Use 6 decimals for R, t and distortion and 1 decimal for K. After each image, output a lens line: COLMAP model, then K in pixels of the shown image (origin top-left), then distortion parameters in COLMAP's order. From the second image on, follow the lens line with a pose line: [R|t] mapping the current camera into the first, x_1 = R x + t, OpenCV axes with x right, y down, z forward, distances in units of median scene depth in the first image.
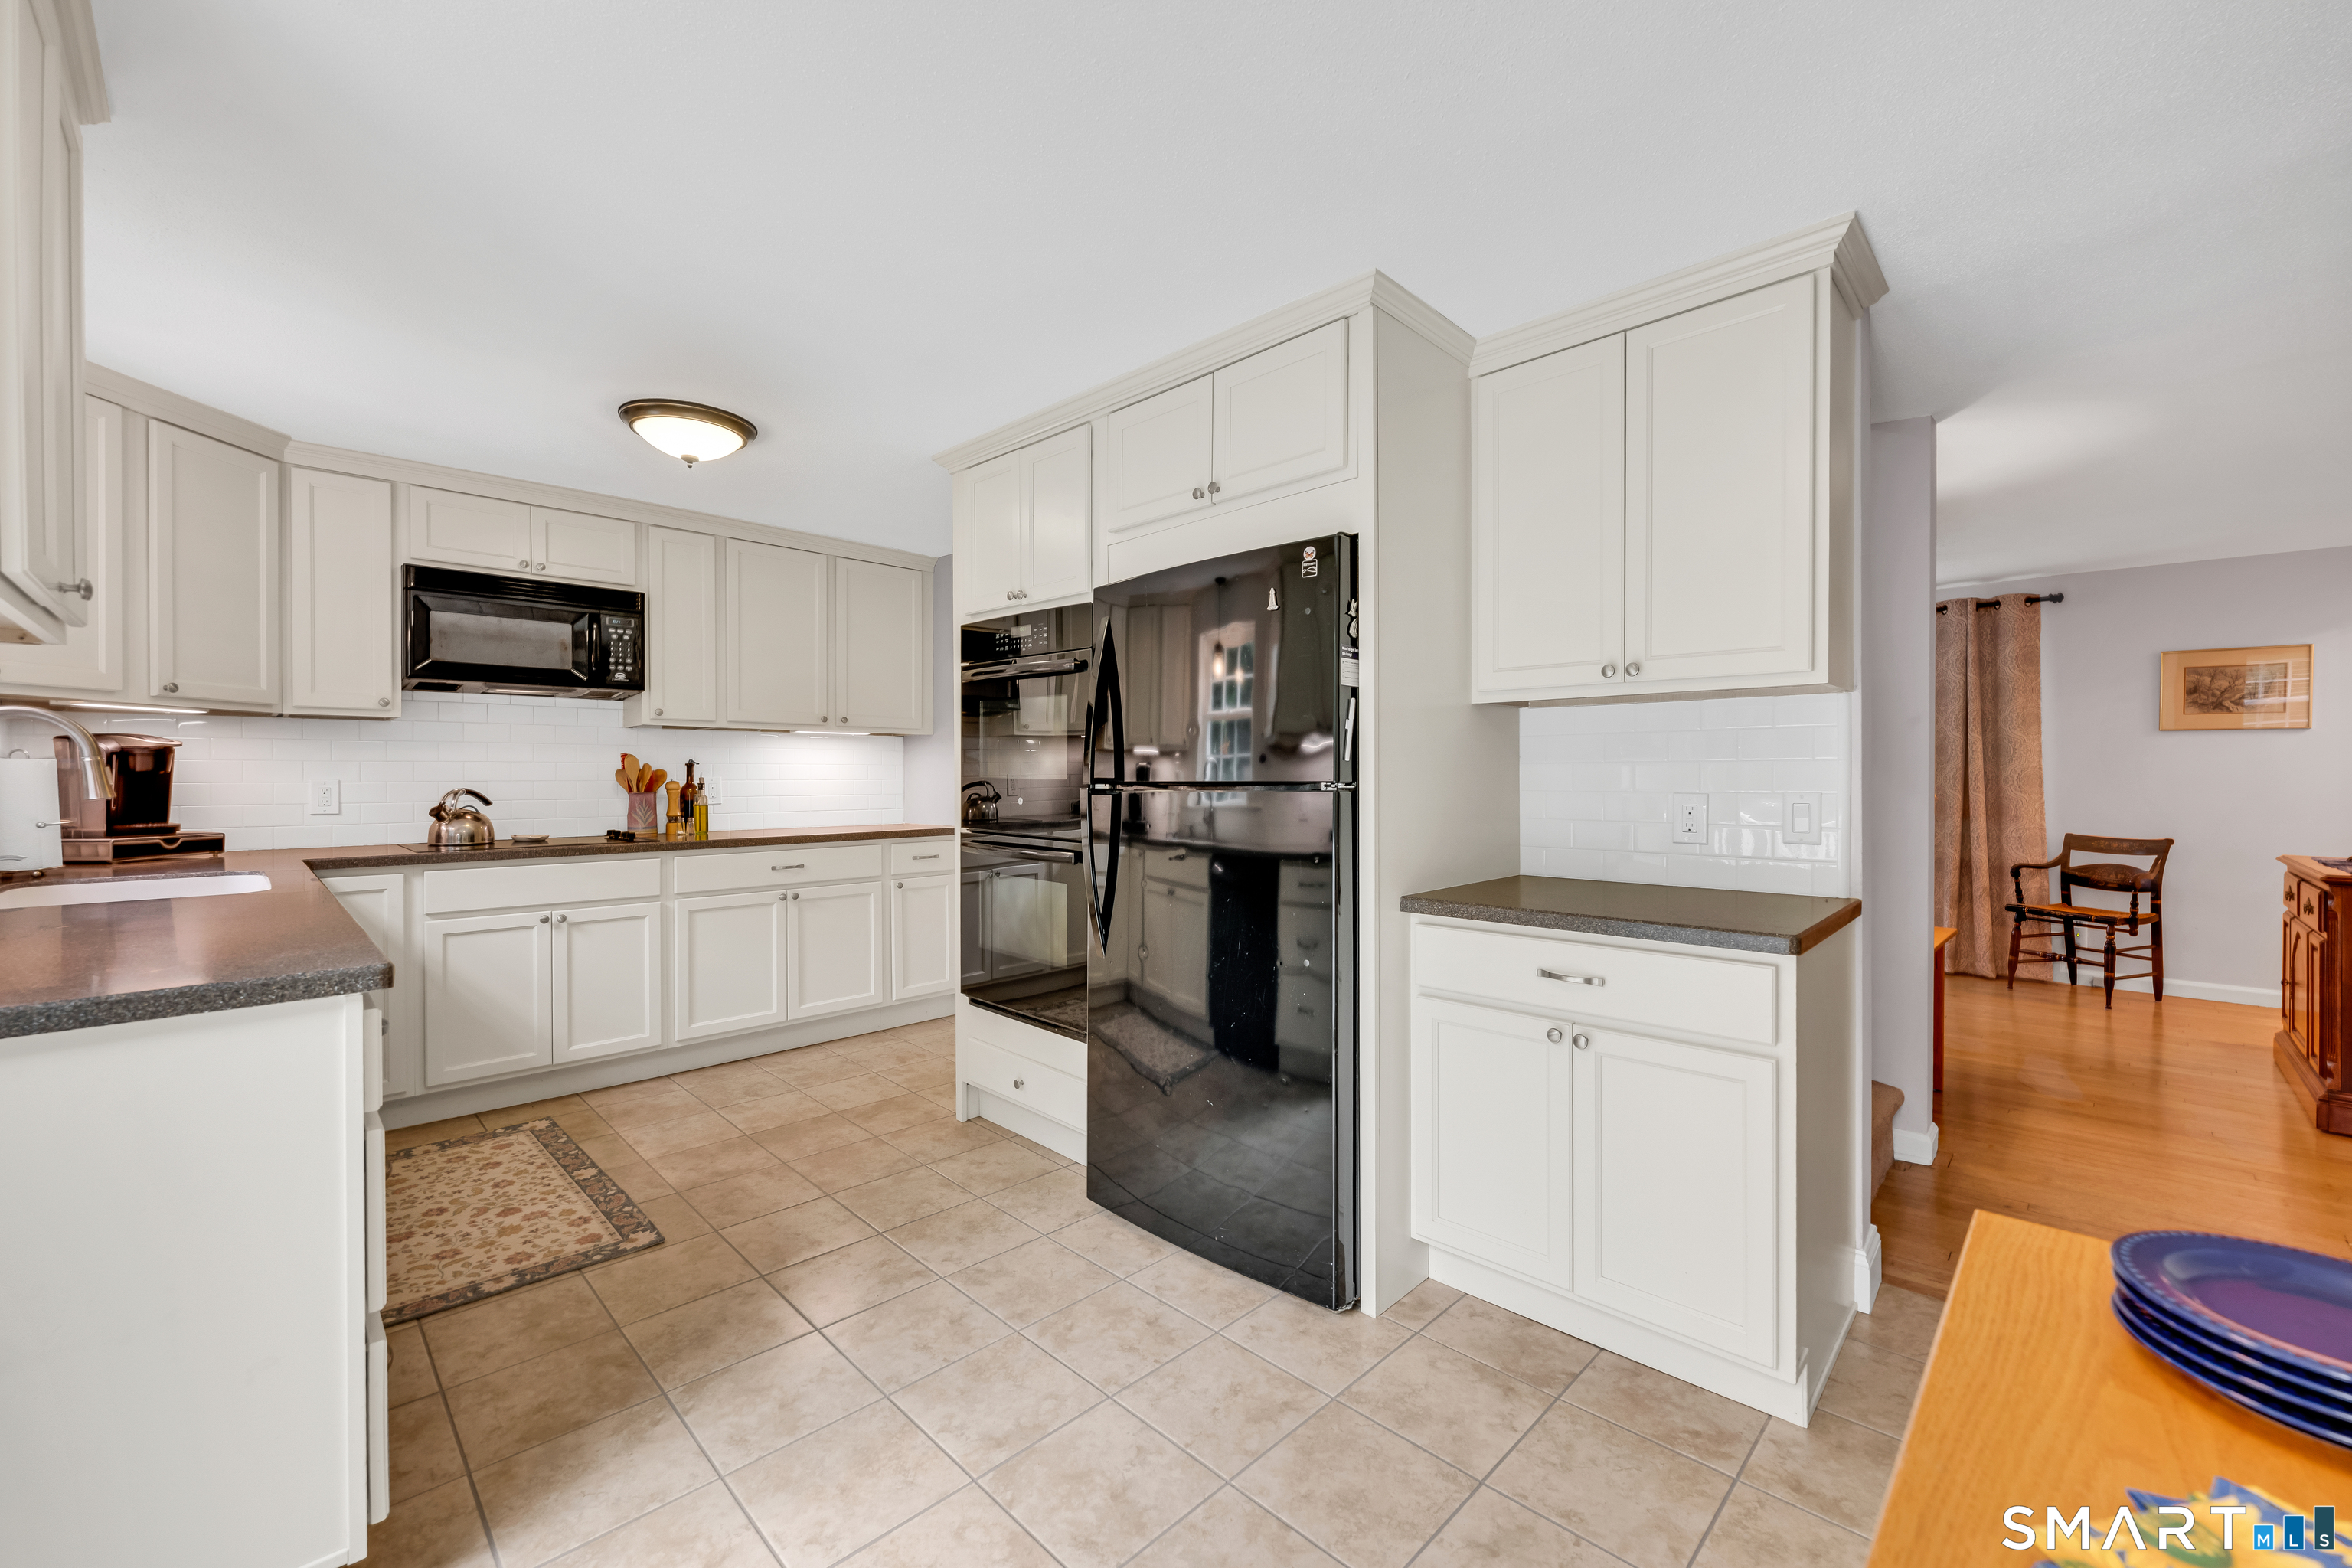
lens RADIAL K [[959.6, 0, 1197.6], [0, 959.6, 773.7], [0, 0, 1]] dist [-0.009575, 0.000604]
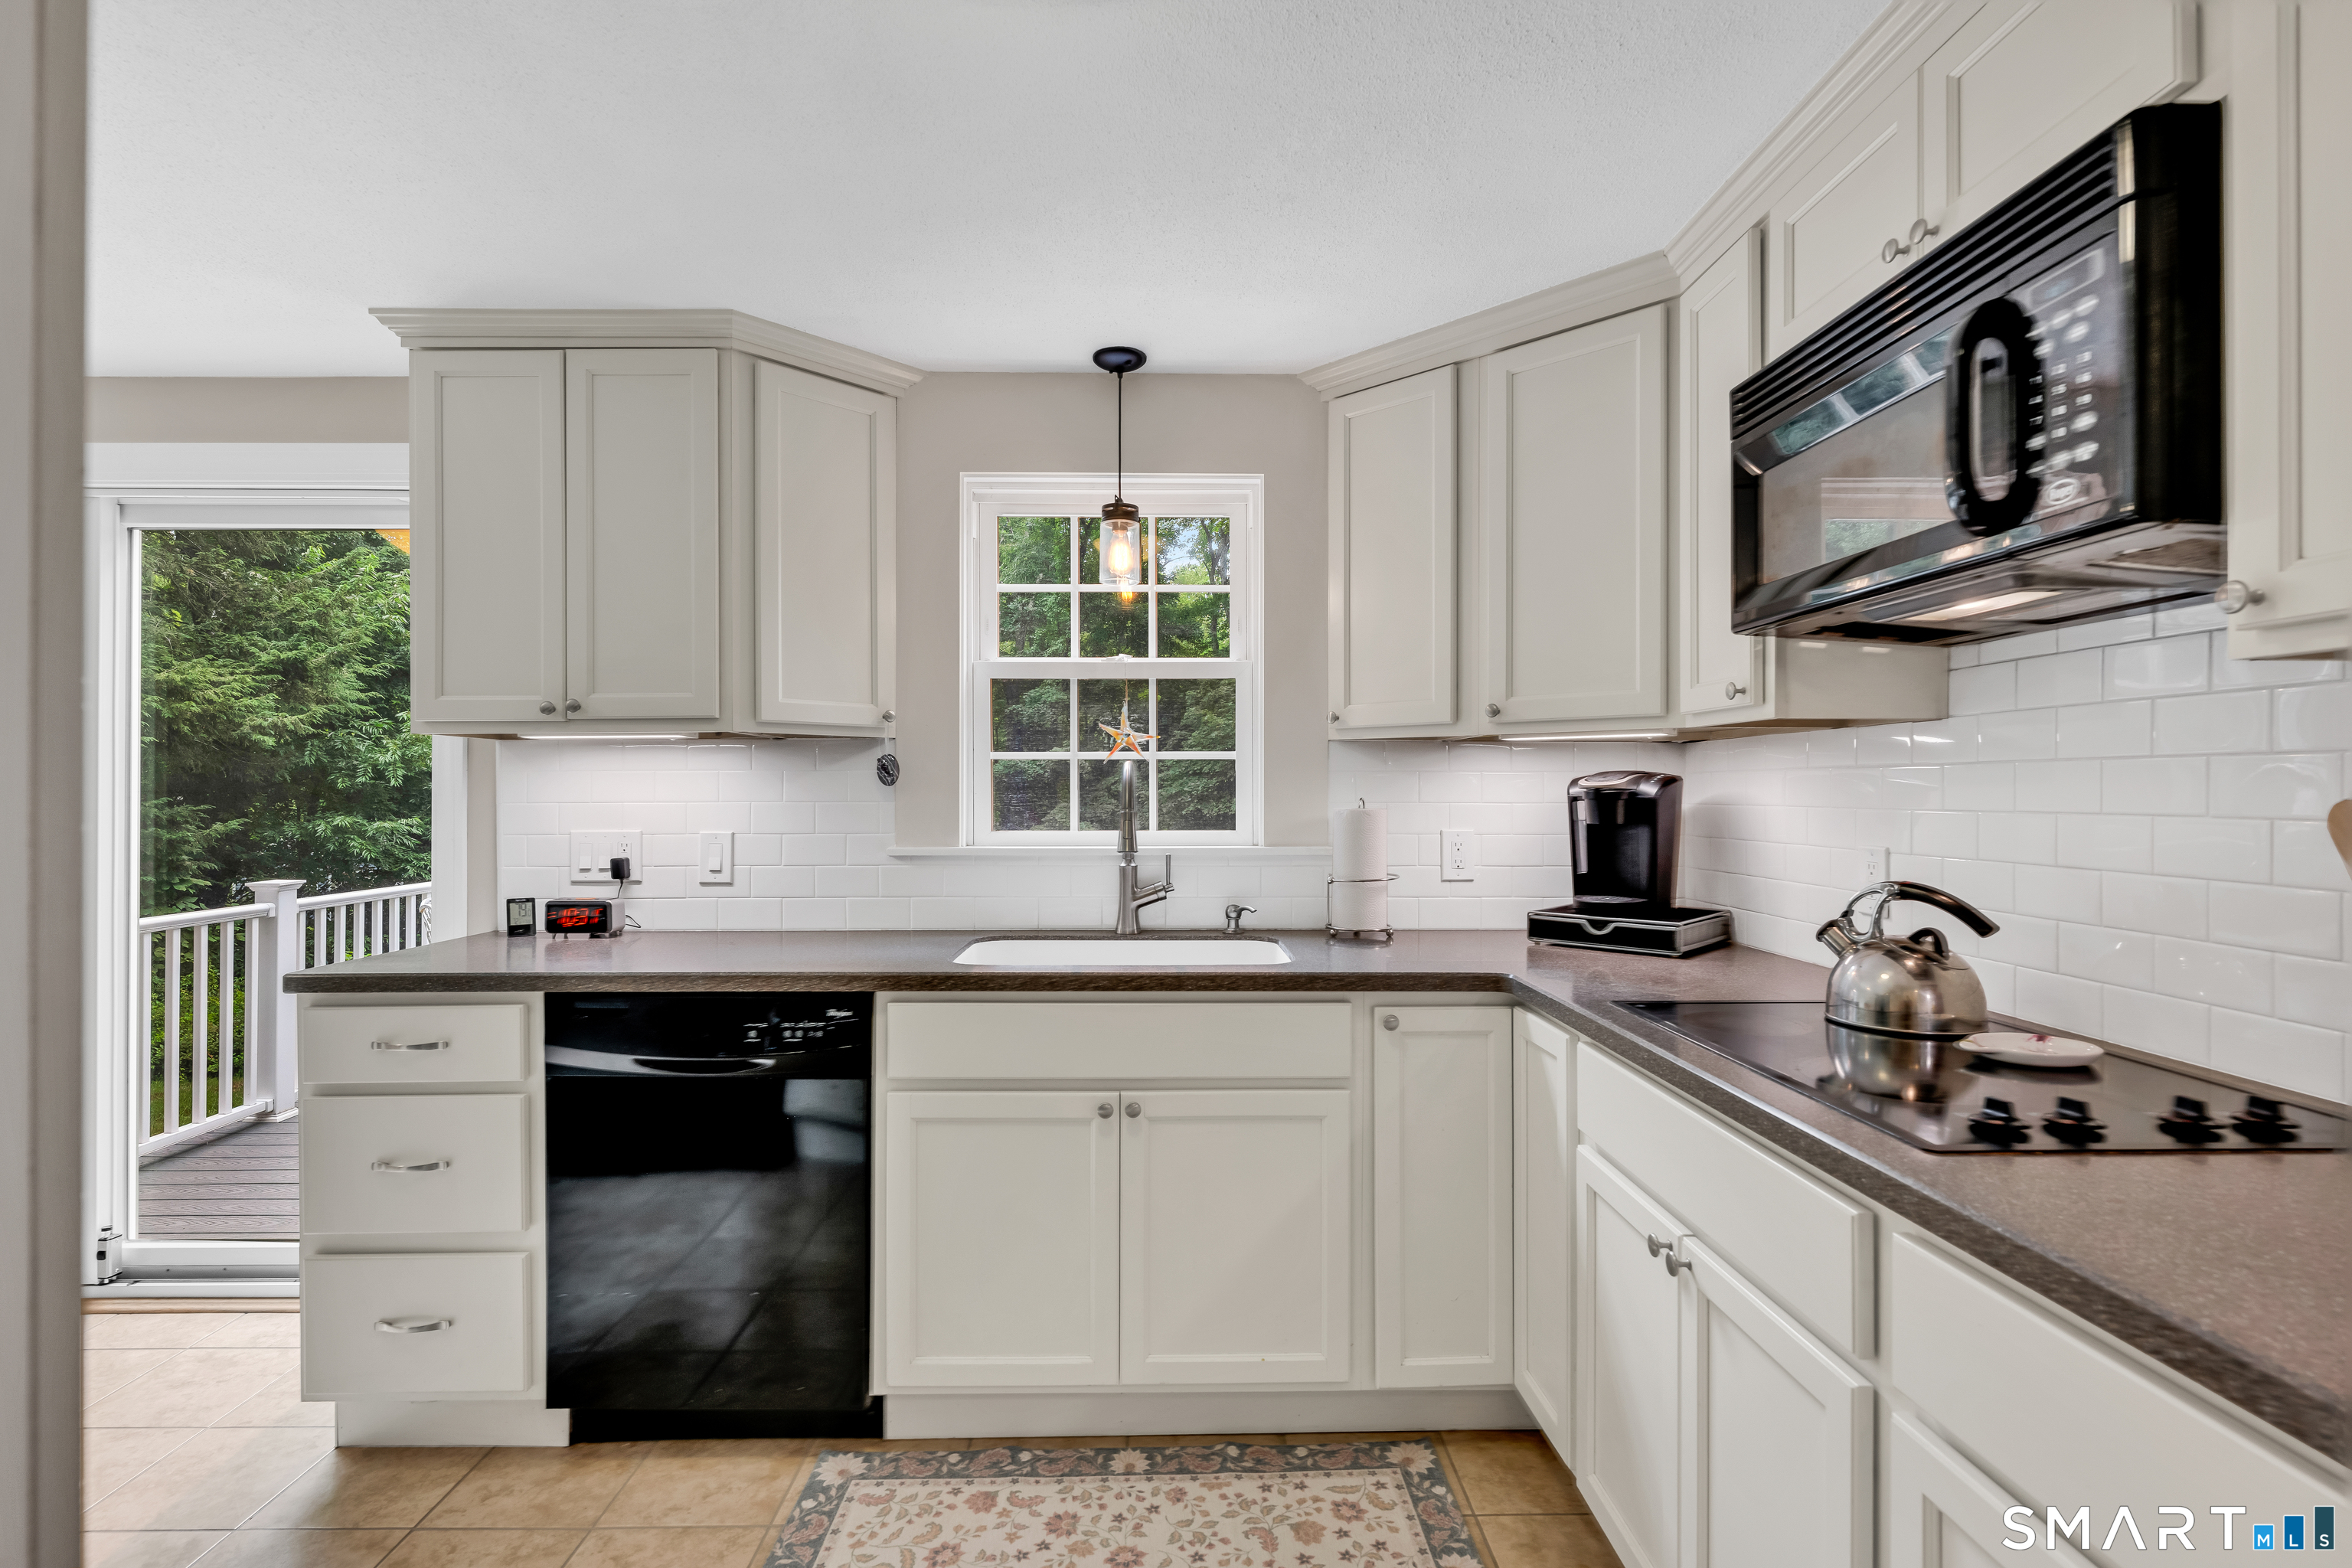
lens RADIAL K [[1099.7, 0, 1170.2], [0, 1099.7, 782.6], [0, 0, 1]] dist [-0.011039, 0.000356]
pose [[-0.710517, -0.003624, -0.703670, -0.254010], [0.001465, 0.999977, -0.006630, -0.024262], [0.703678, -0.005742, -0.710496, 1.181517]]
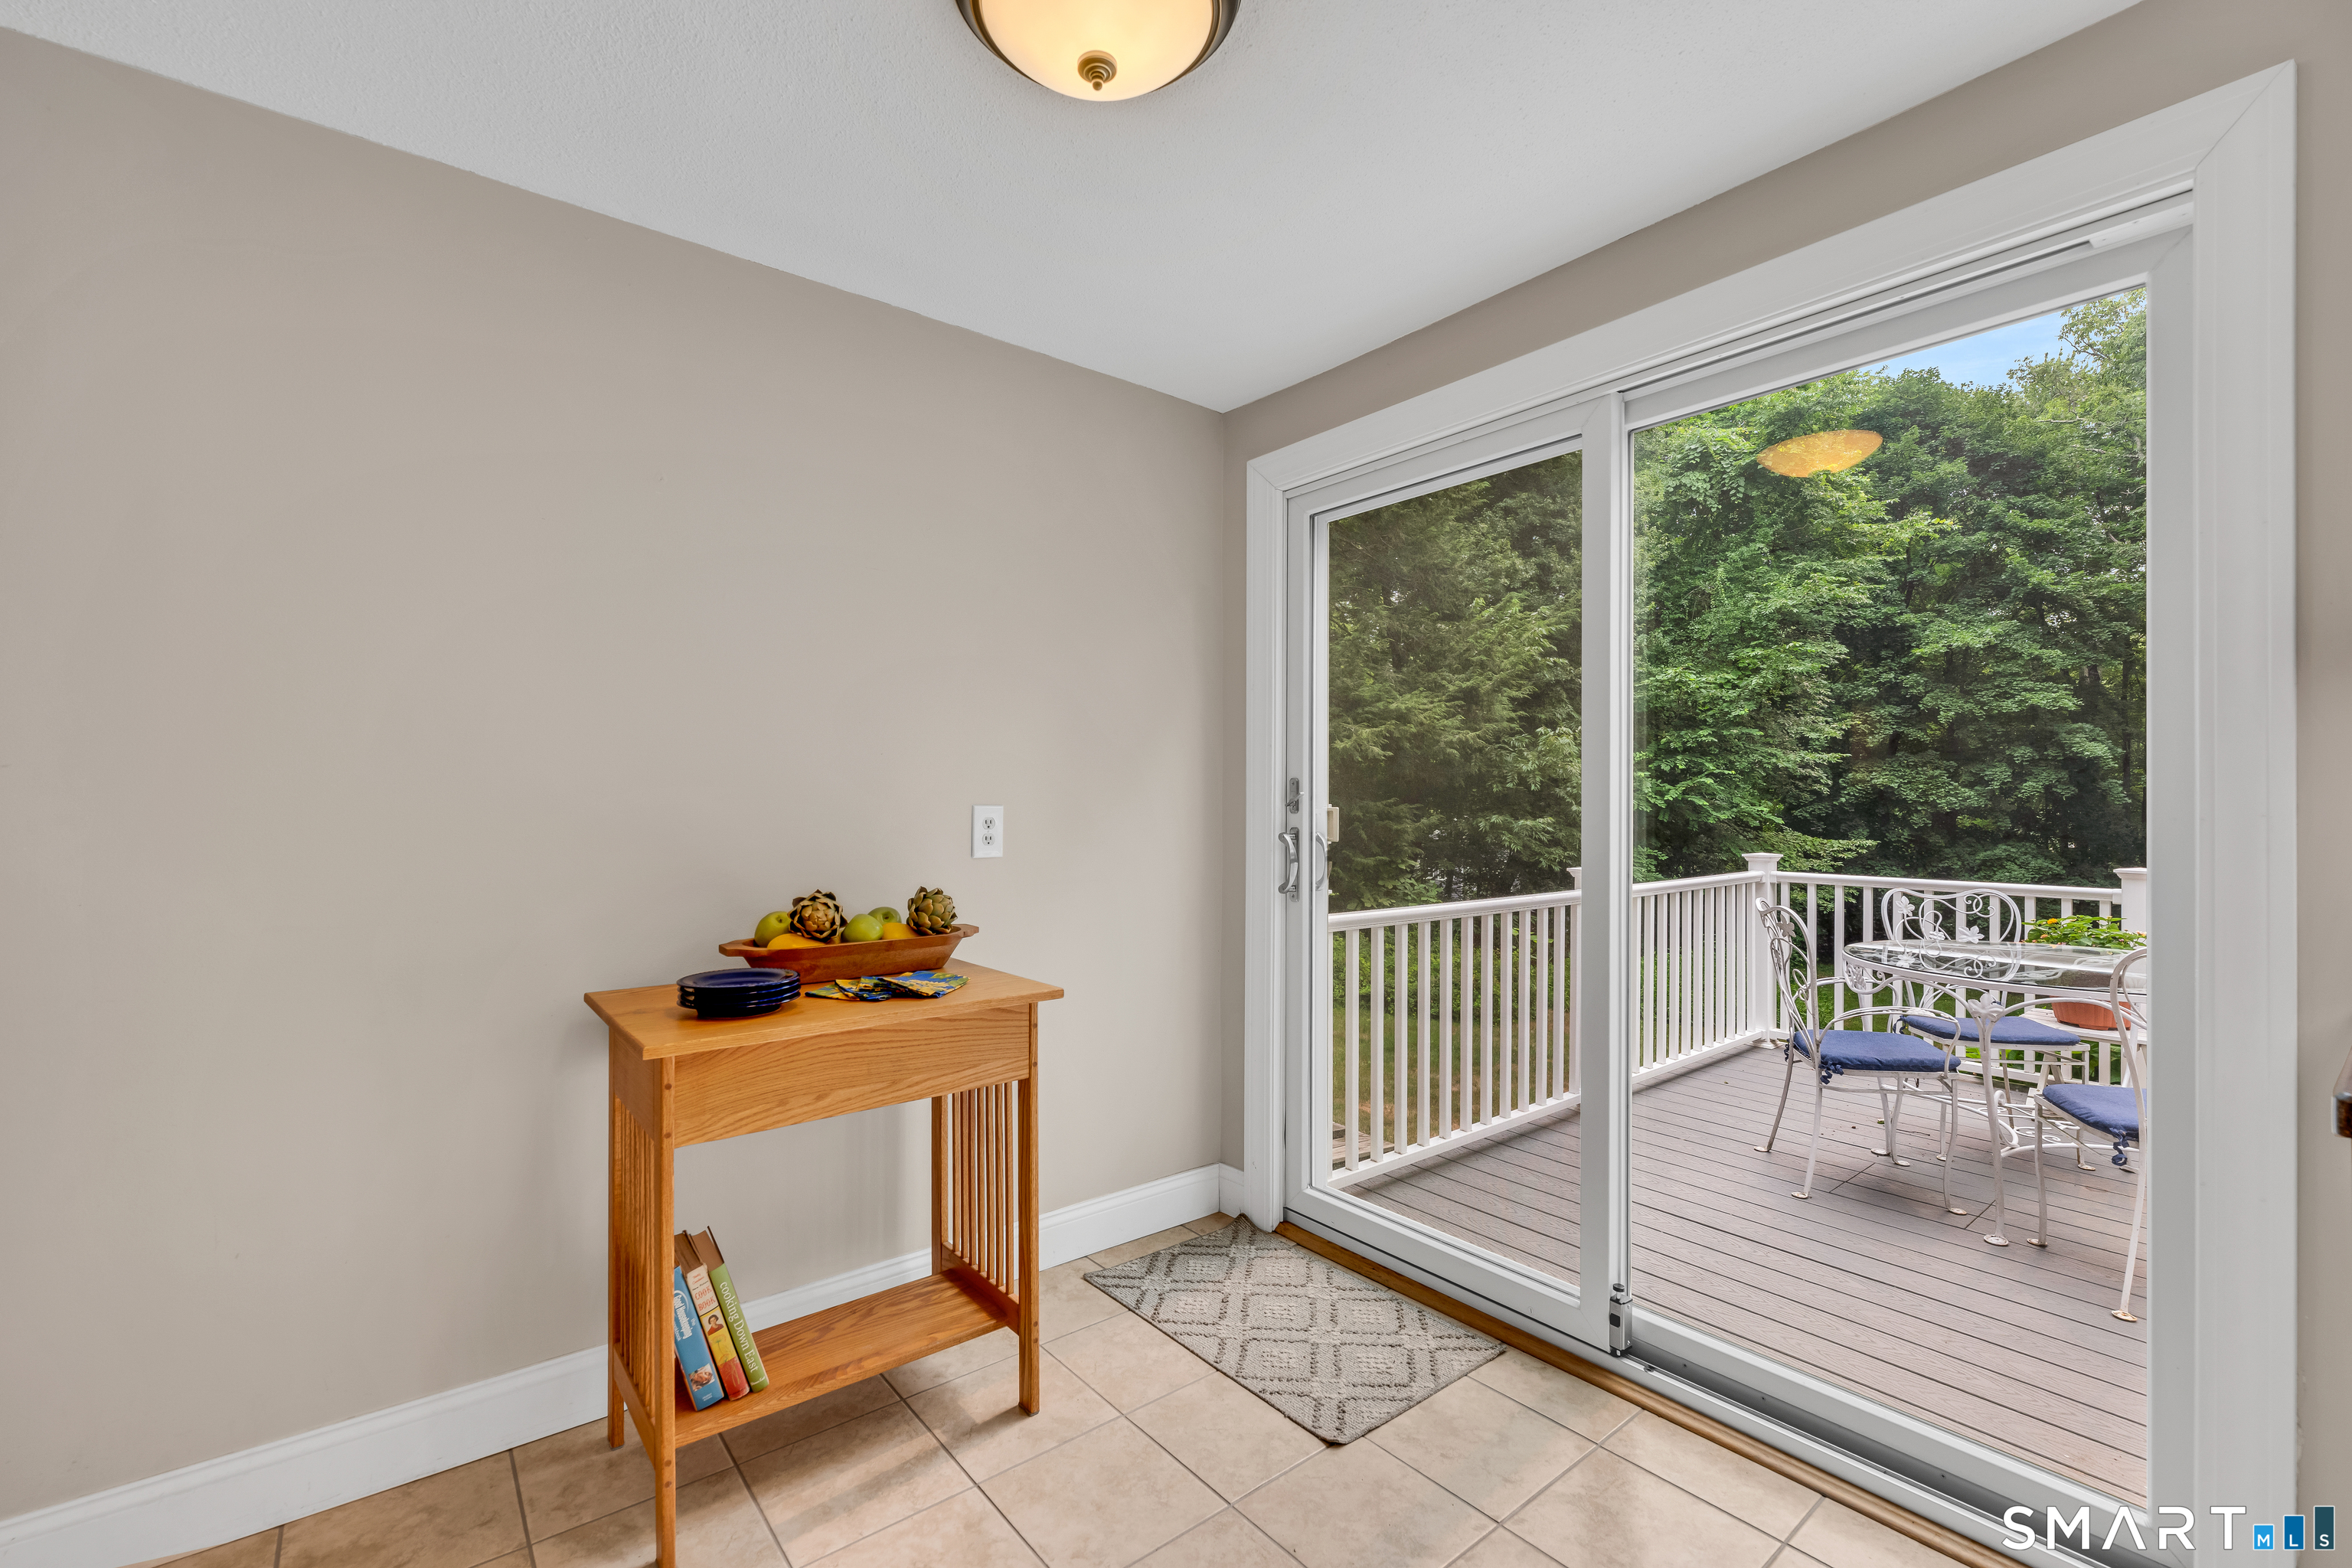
lens RADIAL K [[1001.6, 0, 1192.0], [0, 1001.6, 790.9], [0, 0, 1]] dist [-0.000916, -0.000024]
pose [[-0.991680, -0.001713, 0.128714, -0.230750], [-0.002725, 0.999967, -0.007686, -0.019923], [-0.128696, -0.007973, -0.991652, 1.112942]]
